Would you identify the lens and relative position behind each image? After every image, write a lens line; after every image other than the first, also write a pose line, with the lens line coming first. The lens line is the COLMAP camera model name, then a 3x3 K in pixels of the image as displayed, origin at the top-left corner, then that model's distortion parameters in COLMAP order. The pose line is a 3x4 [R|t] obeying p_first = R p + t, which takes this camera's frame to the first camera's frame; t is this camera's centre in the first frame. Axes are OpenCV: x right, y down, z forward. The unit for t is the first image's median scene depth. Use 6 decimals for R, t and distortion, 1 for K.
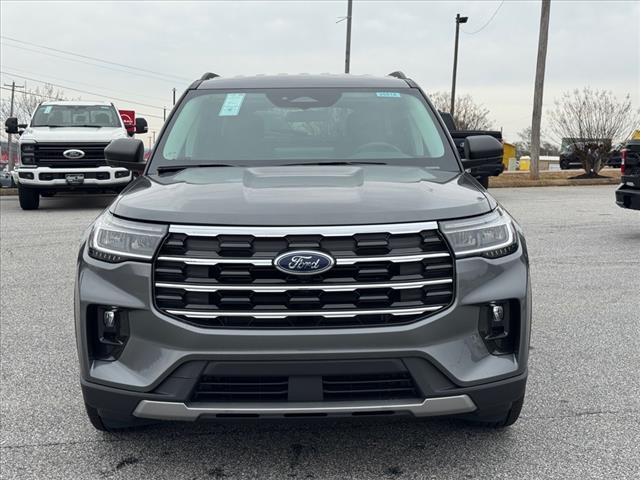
lens RADIAL K [[921.7, 0, 320.0], [0, 921.7, 240.0], [0, 0, 1]] dist [0.025305, -0.034367]
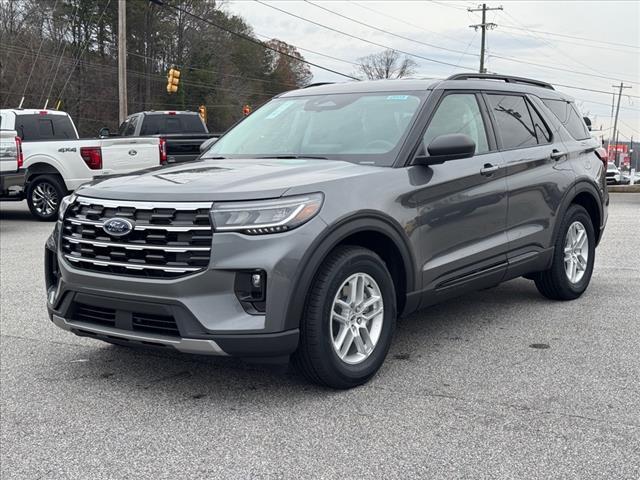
lens RADIAL K [[921.7, 0, 320.0], [0, 921.7, 240.0], [0, 0, 1]] dist [0.025305, -0.034367]
pose [[0.790430, 0.066997, -0.608878, 1.033389], [-0.066649, 0.997506, 0.023236, -0.007726], [0.608916, 0.022215, 0.792924, 0.091699]]
